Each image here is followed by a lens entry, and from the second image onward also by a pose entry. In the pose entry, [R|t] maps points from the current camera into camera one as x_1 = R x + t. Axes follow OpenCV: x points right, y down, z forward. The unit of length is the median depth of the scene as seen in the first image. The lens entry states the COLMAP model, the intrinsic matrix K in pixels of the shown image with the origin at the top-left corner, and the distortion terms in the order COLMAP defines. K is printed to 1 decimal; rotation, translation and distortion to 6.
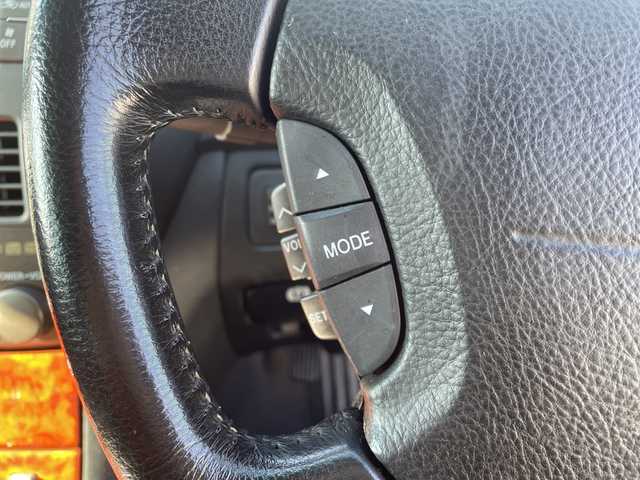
lens RADIAL K [[496.5, 0, 323.6], [0, 496.5, 247.0], [0, 0, 1]] dist [0.045355, -0.095757]
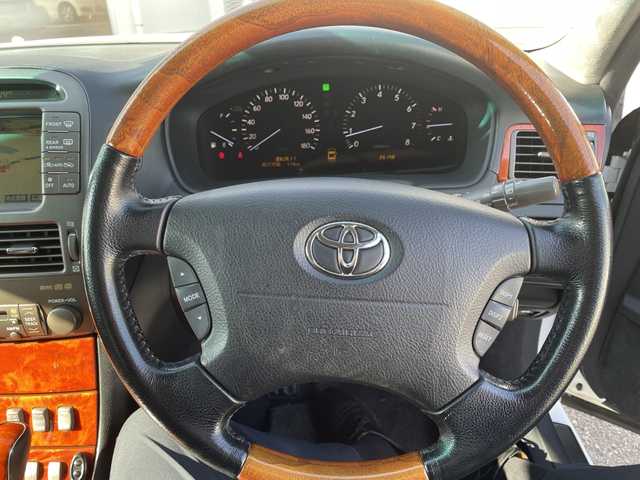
lens RADIAL K [[496.5, 0, 329.4], [0, 496.5, 245.9], [0, 0, 1]] dist [0.045355, -0.095757]
pose [[0.998736, -0.041162, 0.028853, 0.784041], [0.039955, 0.998350, 0.041248, -0.395262], [-0.030504, -0.040043, 0.998732, -1.978873]]
